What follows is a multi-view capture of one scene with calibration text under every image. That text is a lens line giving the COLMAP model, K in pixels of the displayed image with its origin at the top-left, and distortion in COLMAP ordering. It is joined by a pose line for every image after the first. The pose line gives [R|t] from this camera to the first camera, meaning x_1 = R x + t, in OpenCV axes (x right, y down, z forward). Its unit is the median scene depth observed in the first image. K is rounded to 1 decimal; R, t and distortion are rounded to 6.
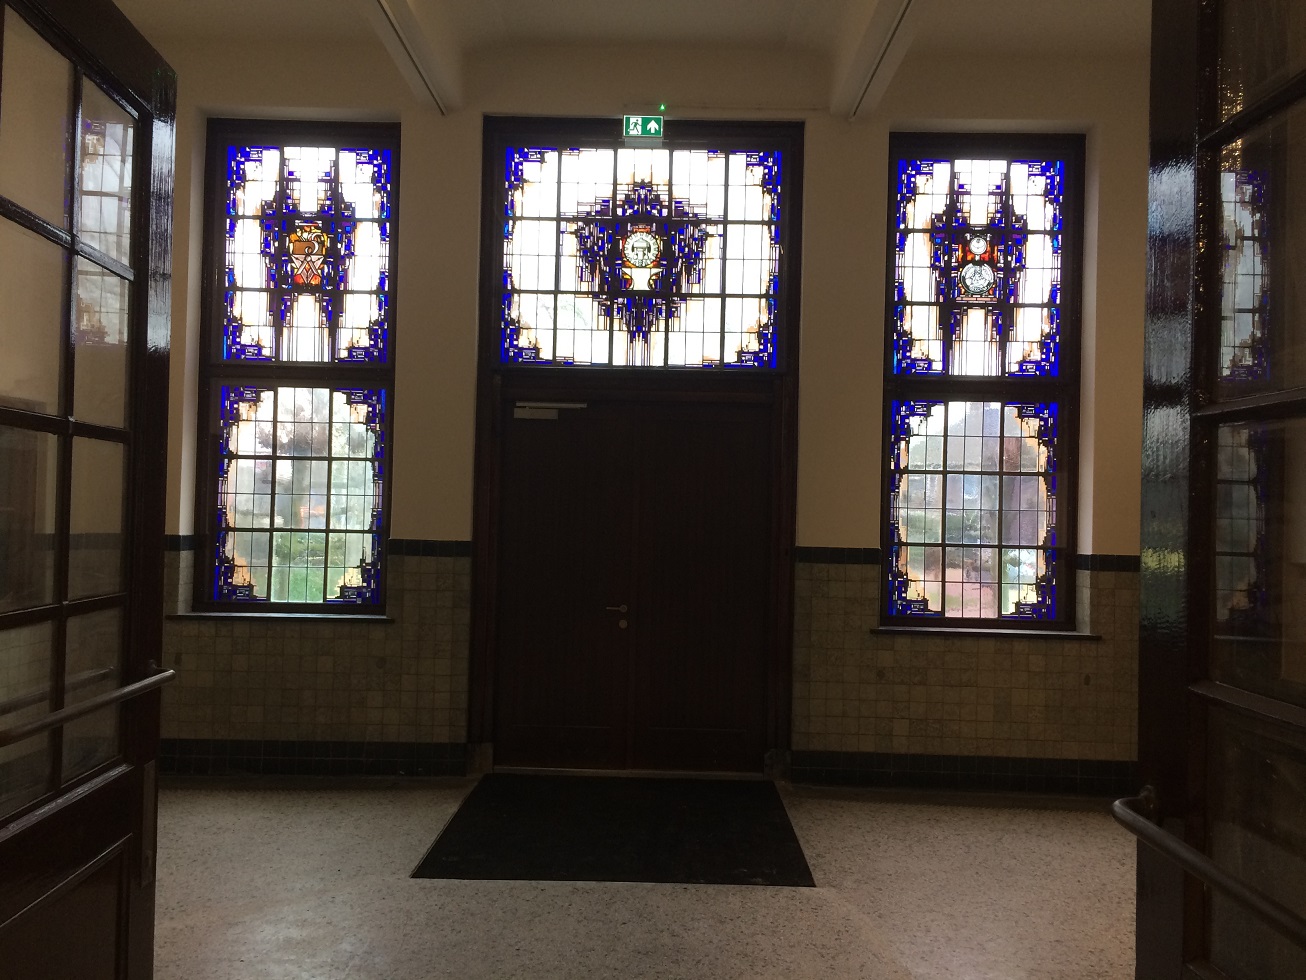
lens RADIAL K [[1117.7, 0, 651.2], [0, 1117.7, 489.4], [0, 0, 1]] dist [0.059979, -0.068284]
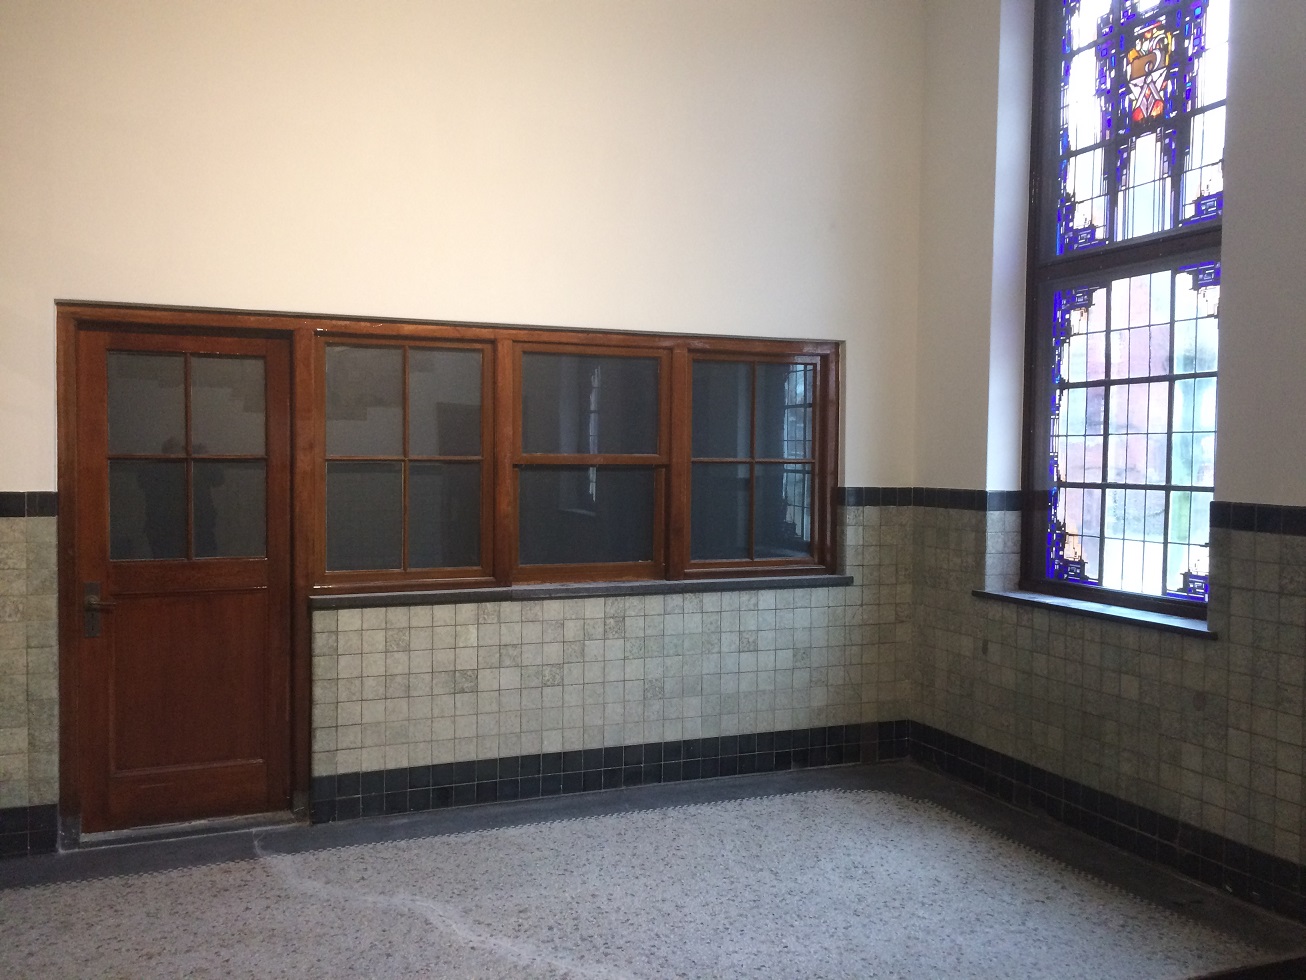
lens RADIAL K [[1117.7, 0, 650.9], [0, 1117.7, 496.6], [0, 0, 1]] dist [0.059979, -0.068284]
pose [[0.371332, 0.015867, -0.928364, 0.213424], [0.022969, 0.999391, 0.026269, 0.017799], [0.928216, -0.031078, 0.370742, 0.471408]]
